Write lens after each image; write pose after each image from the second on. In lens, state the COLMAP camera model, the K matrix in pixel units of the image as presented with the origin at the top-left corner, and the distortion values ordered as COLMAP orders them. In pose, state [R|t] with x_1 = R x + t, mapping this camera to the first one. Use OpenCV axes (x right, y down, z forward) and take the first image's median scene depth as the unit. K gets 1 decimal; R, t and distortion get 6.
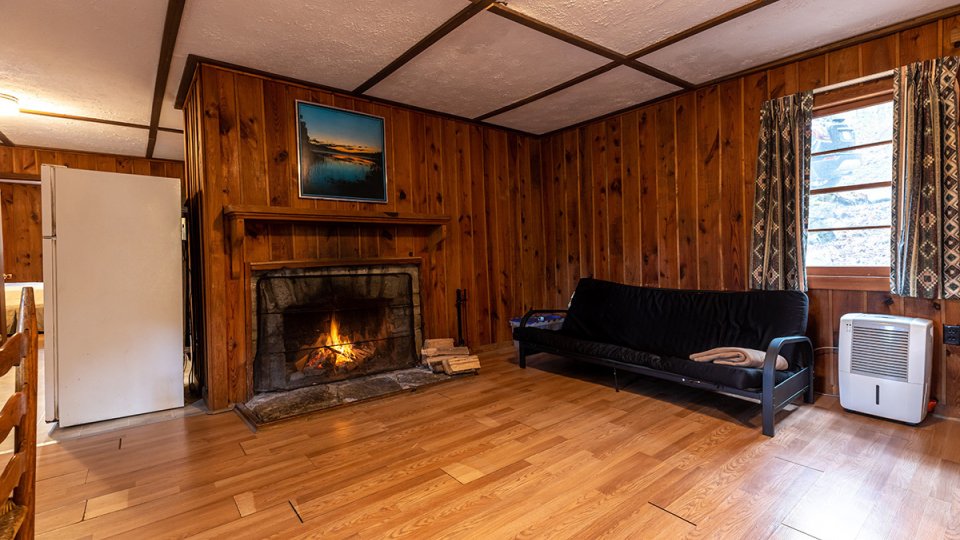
lens RADIAL K [[427.0, 0, 482.3], [0, 427.0, 263.1], [0, 0, 1]] dist [0.005124, 0.000744]
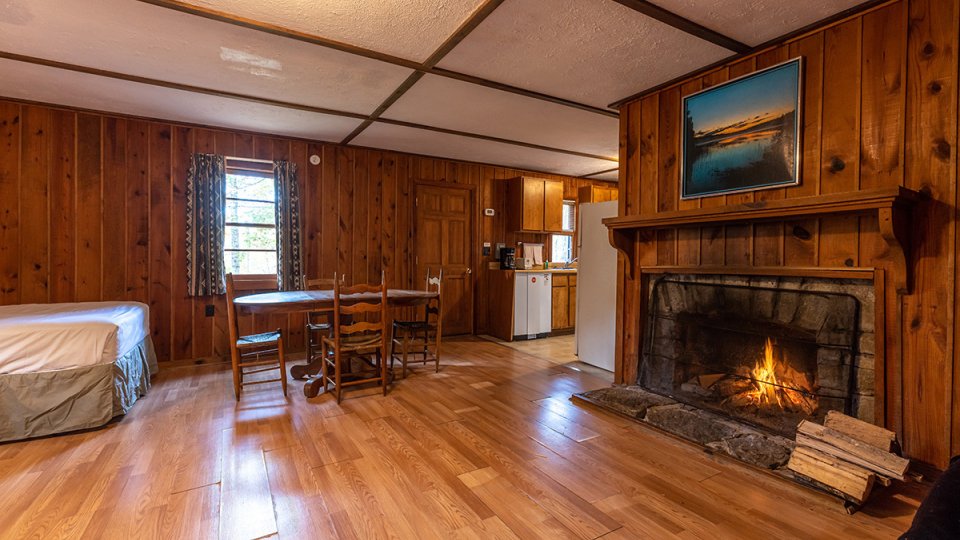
lens RADIAL K [[427.0, 0, 480.4], [0, 427.0, 264.6], [0, 0, 1]] dist [0.005124, 0.000744]
pose [[-0.141443, 0.032795, -0.989403, 0.560940], [-0.020021, 0.999152, 0.035981, -0.033635], [0.989744, 0.024898, -0.140666, 0.668194]]
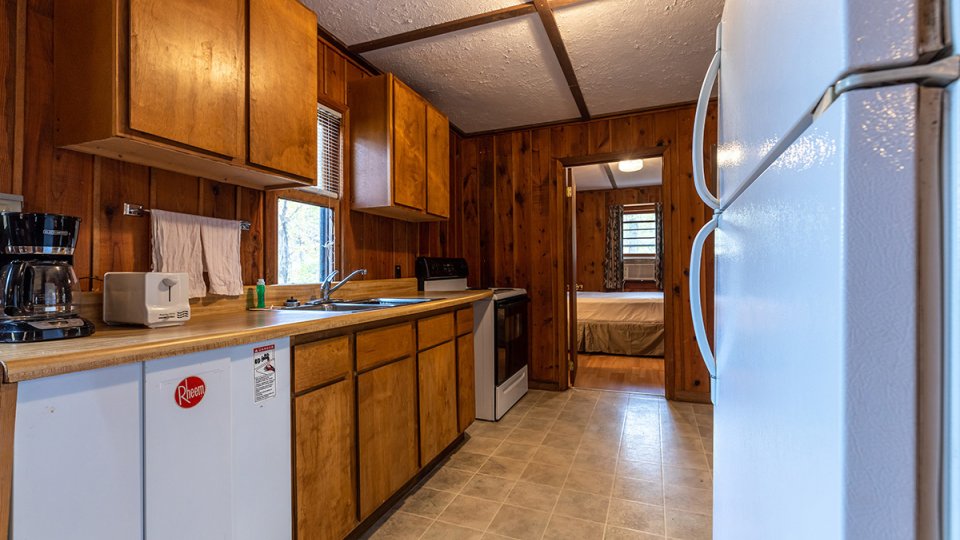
lens RADIAL K [[427.0, 0, 481.9], [0, 427.0, 268.6], [0, 0, 1]] dist [0.005124, 0.000744]
pose [[0.495373, 0.008912, -0.868635, -0.757650], [-0.015429, 0.999880, 0.001459, -0.008097], [0.868543, 0.012680, 0.495451, 0.669728]]
